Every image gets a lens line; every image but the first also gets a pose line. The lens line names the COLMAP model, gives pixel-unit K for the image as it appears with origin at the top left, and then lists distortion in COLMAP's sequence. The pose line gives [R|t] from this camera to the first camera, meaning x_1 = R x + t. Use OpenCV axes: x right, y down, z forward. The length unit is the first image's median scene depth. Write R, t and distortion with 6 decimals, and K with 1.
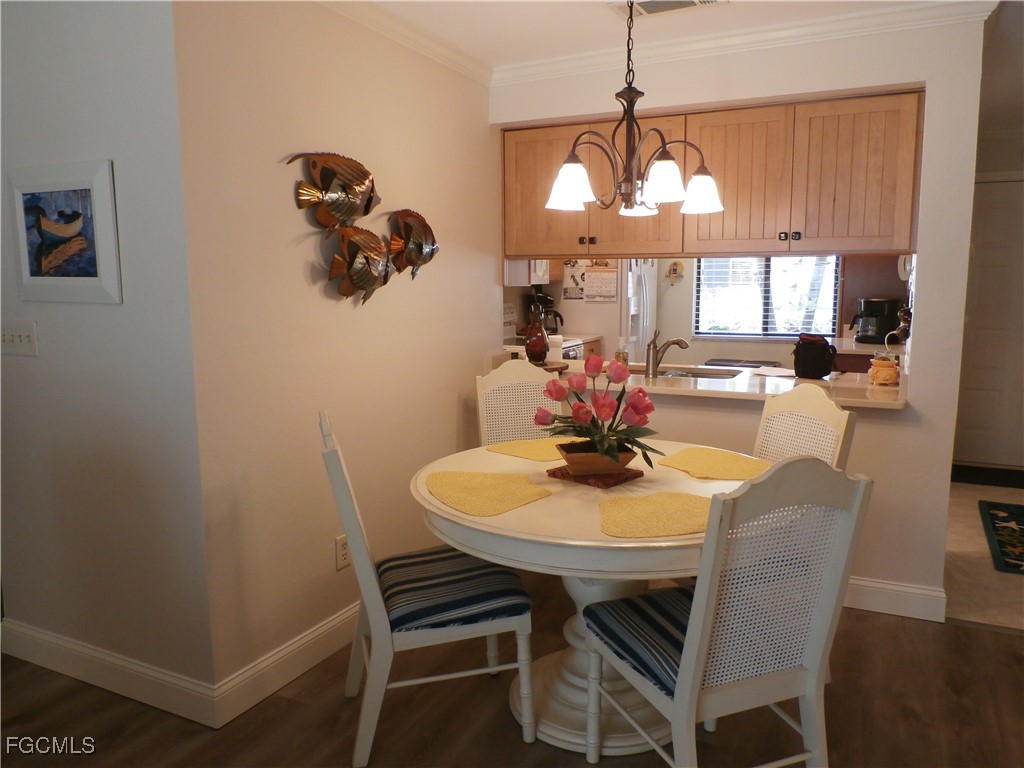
lens RADIAL K [[761.7, 0, 518.7], [0, 761.7, 386.9], [0, 0, 1]] dist [-0.015216, 0.023363]
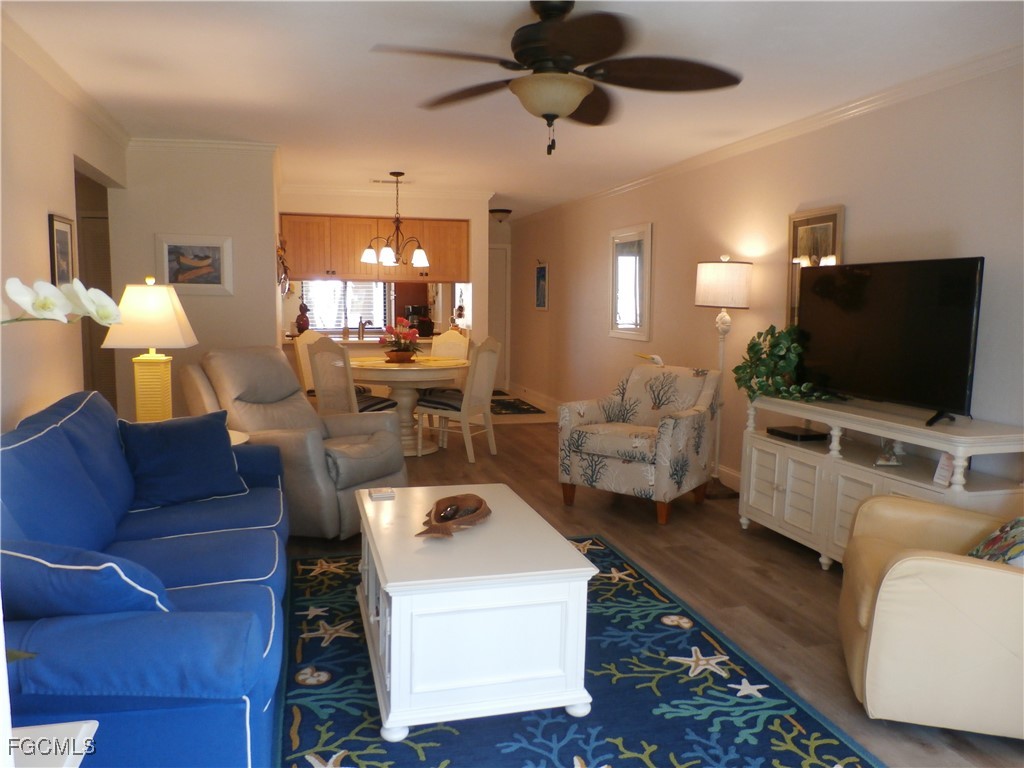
lens RADIAL K [[761.7, 0, 513.5], [0, 761.7, 381.6], [0, 0, 1]] dist [-0.015216, 0.023363]
pose [[0.746612, -0.058878, 0.662649, -1.400144], [0.083562, 0.996487, -0.005609, 0.235751], [-0.659991, 0.059560, 0.748909, -1.290317]]
